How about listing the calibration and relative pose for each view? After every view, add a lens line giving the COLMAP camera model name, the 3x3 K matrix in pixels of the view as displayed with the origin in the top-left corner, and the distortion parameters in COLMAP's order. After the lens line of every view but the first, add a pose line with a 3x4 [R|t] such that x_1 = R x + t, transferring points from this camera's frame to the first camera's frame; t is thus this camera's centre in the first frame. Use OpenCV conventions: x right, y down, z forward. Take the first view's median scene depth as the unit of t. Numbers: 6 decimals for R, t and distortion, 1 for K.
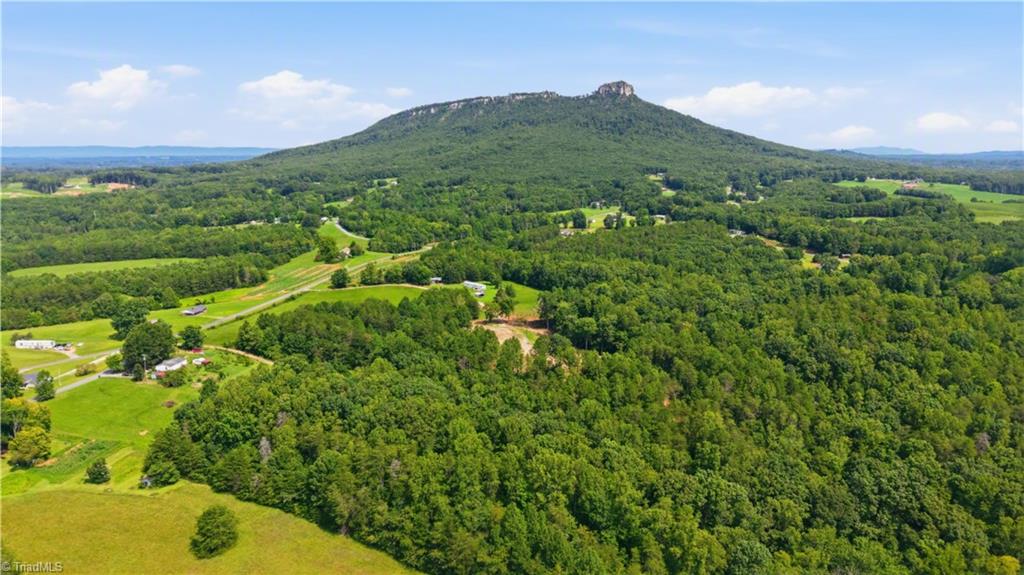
lens RADIAL K [[698.7, 0, 518.2], [0, 698.7, 294.2], [0, 0, 1]] dist [0.043453, -0.032407]
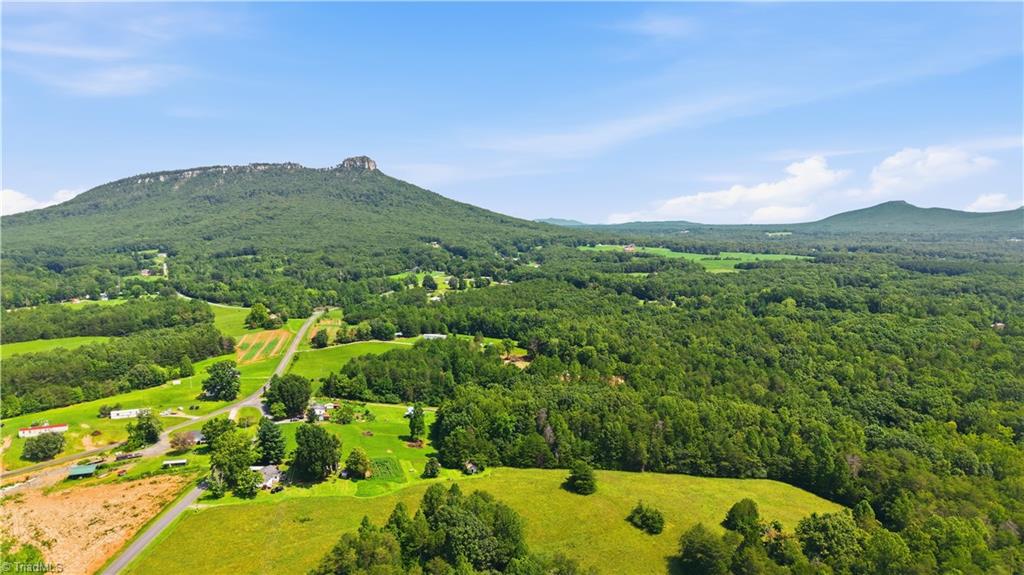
lens RADIAL K [[698.7, 0, 518.2], [0, 698.7, 294.2], [0, 0, 1]] dist [0.043453, -0.032407]
pose [[0.907273, -0.044900, 0.418139, -0.102492], [0.085169, 0.993298, -0.078139, 0.004773], [-0.411828, 0.106506, 0.905016, -0.028926]]
